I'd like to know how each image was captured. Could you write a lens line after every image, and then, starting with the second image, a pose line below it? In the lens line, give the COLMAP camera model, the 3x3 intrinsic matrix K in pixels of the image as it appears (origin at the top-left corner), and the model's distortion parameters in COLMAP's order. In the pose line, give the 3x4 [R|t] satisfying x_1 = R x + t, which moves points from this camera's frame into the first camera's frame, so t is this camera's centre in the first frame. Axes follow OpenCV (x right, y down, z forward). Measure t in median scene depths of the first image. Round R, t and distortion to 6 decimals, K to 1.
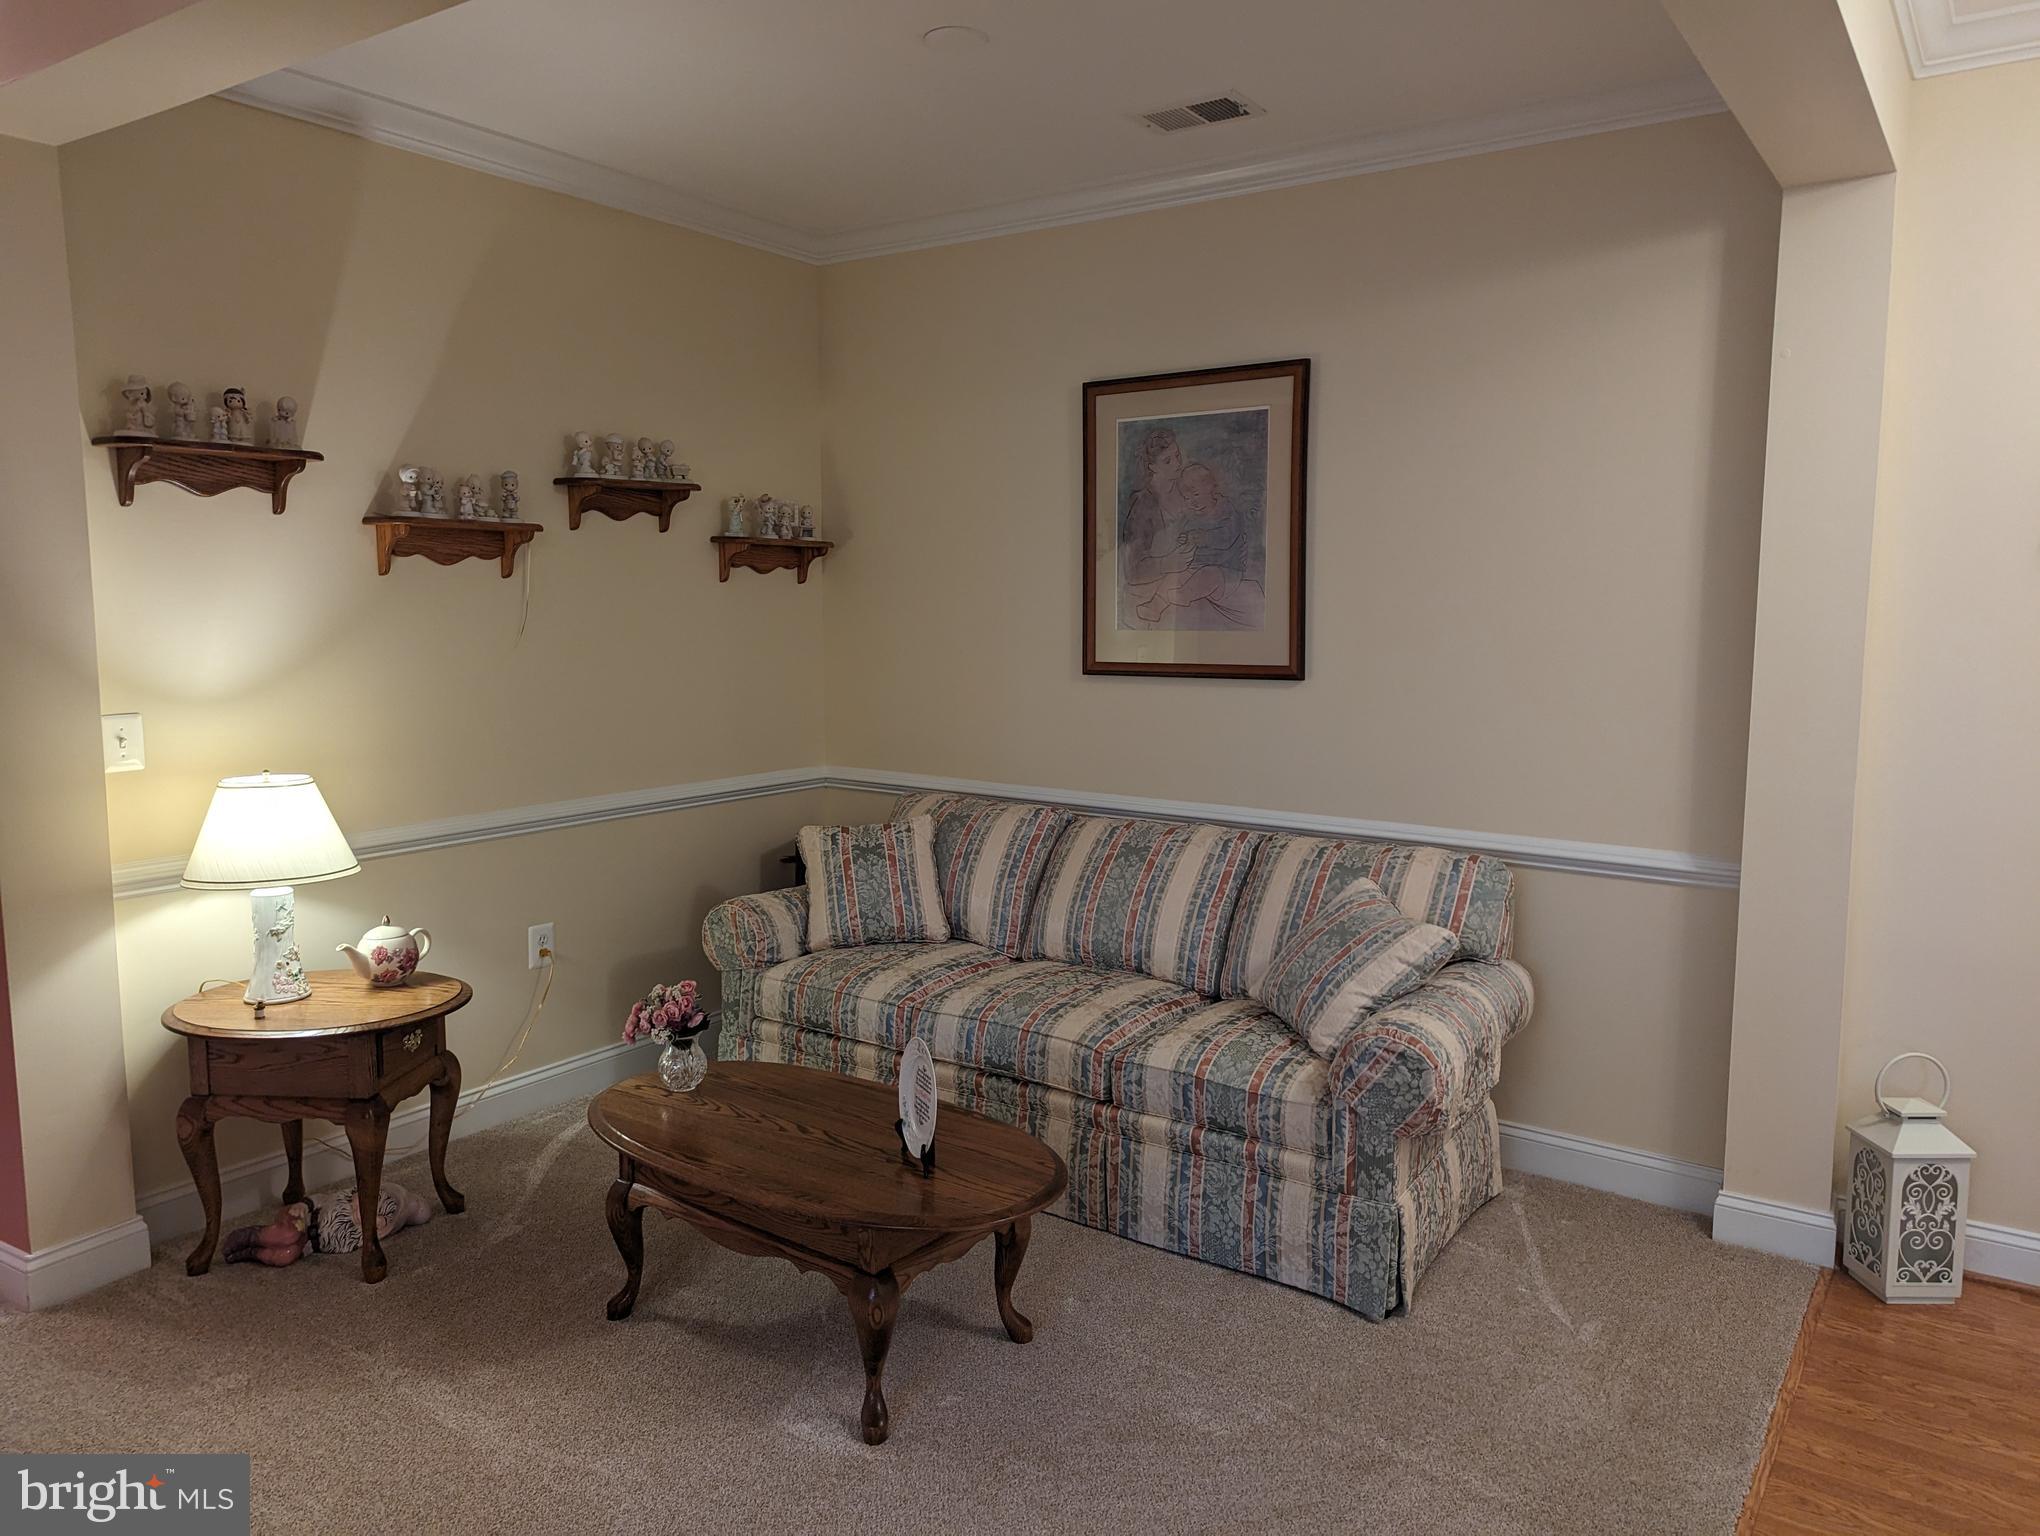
lens RADIAL K [[1427.9, 0, 1027.2], [0, 1427.9, 760.5], [0, 0, 1]] dist [0.085367, -0.082418]
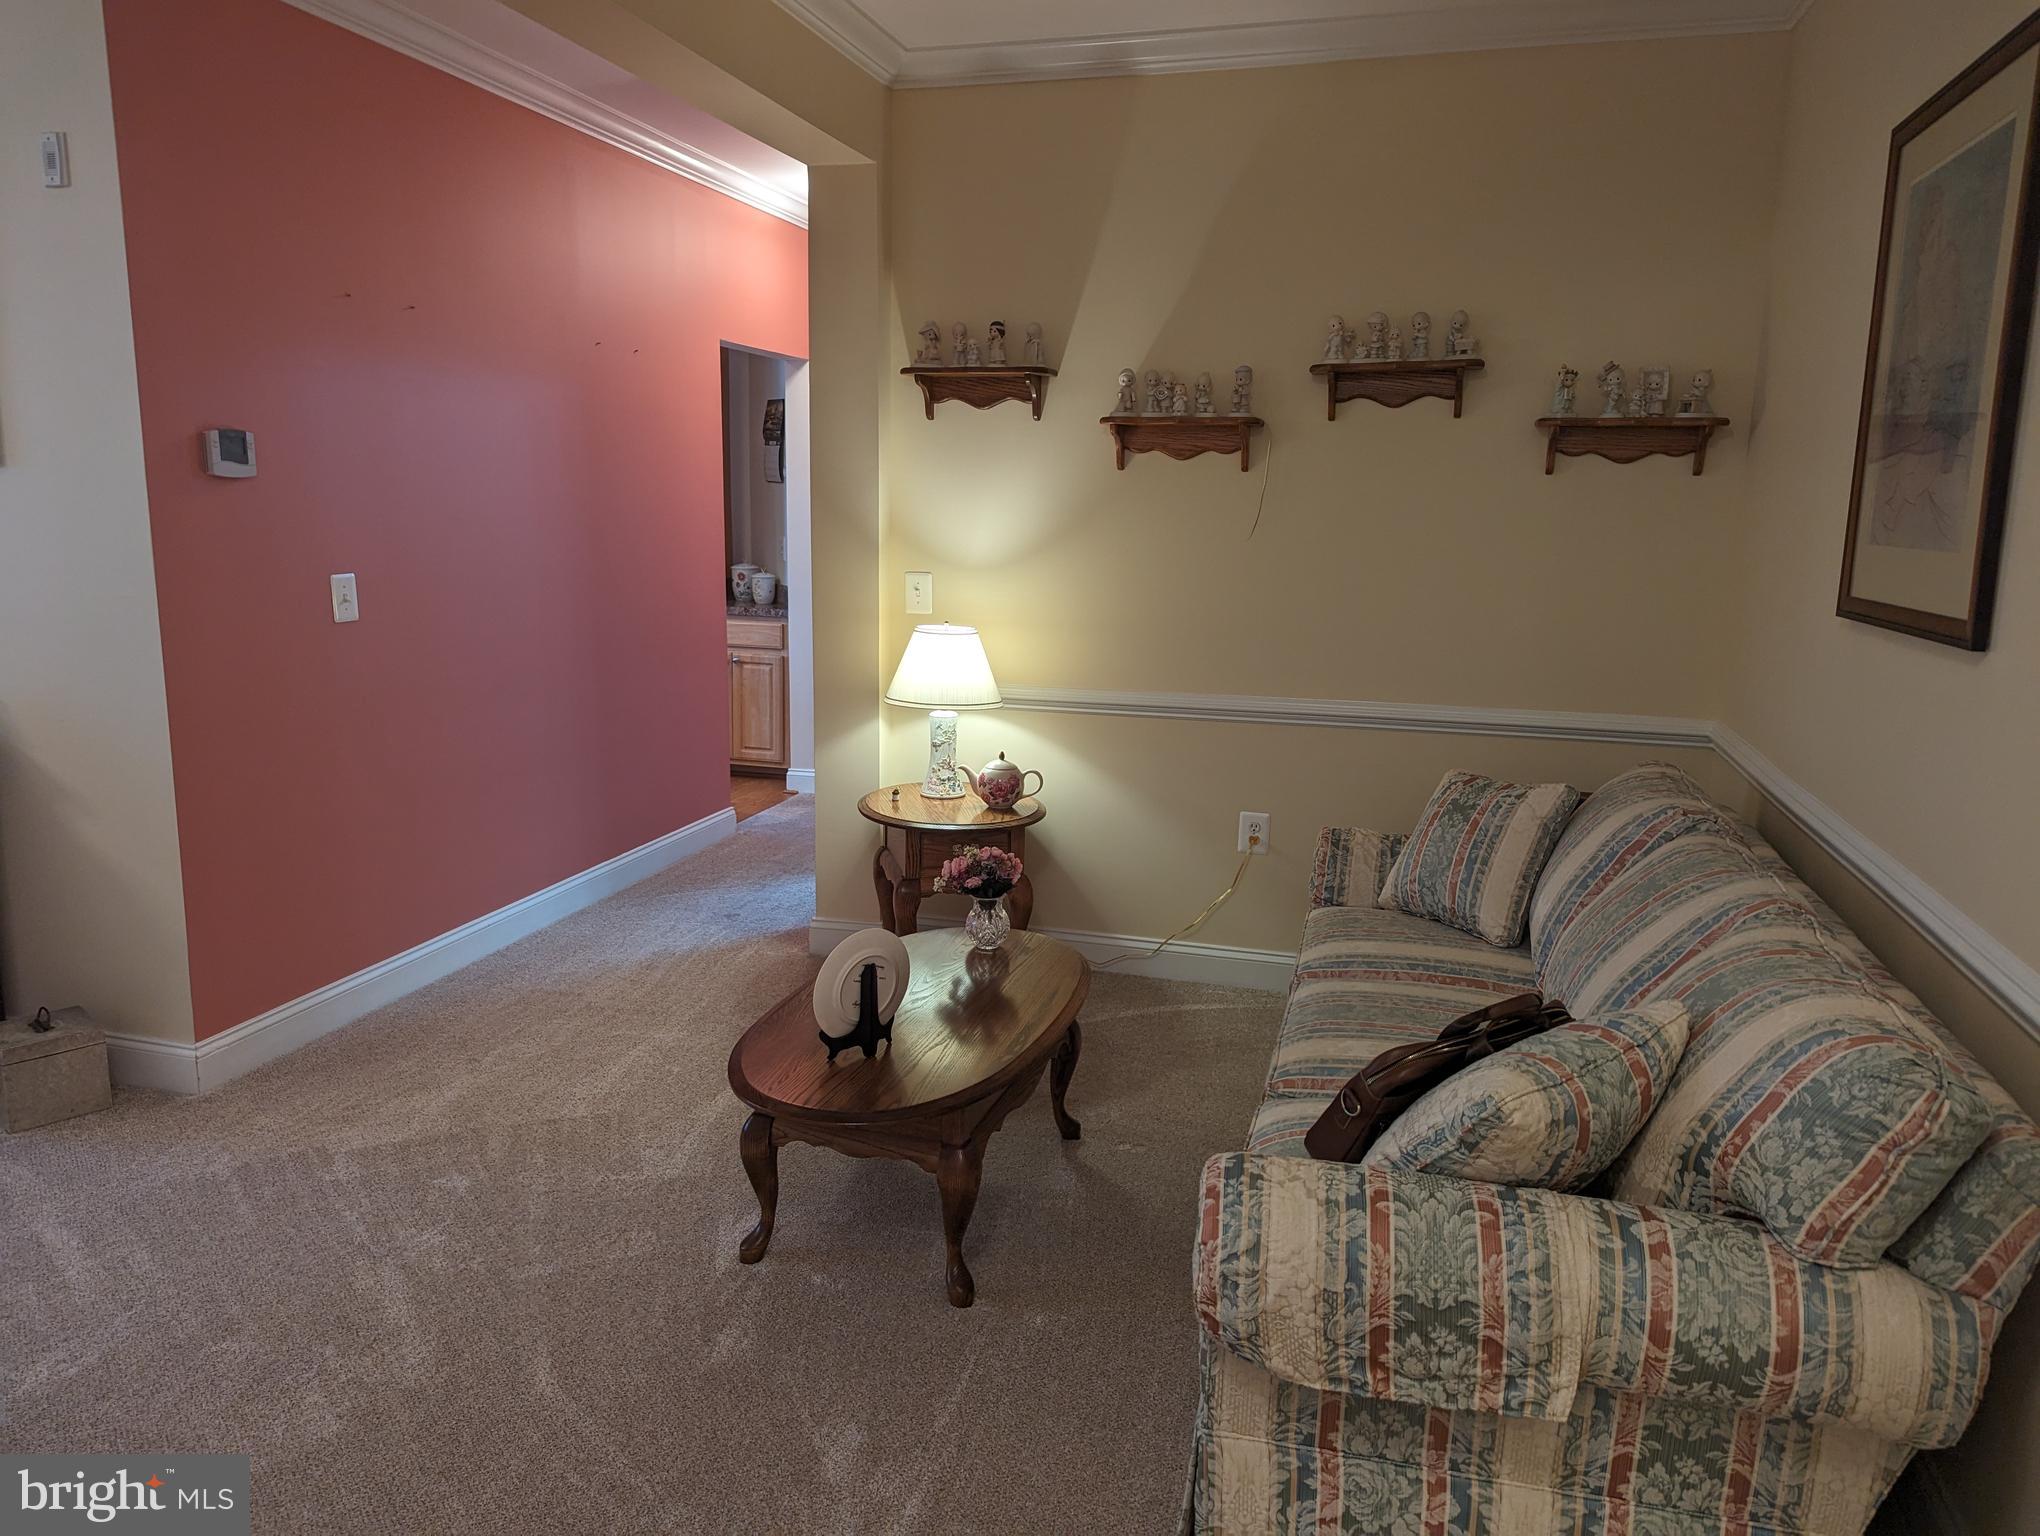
lens RADIAL K [[1420.4, 0, 966.9], [0, 1420.4, 754.5], [0, 0, 1]] dist [0.082114, -0.066472]
pose [[0.306424, 0.174329, -0.935796, 0.573384], [-0.126589, 0.981818, 0.141451, -0.047209], [0.943440, 0.075118, 0.322921, 0.498953]]
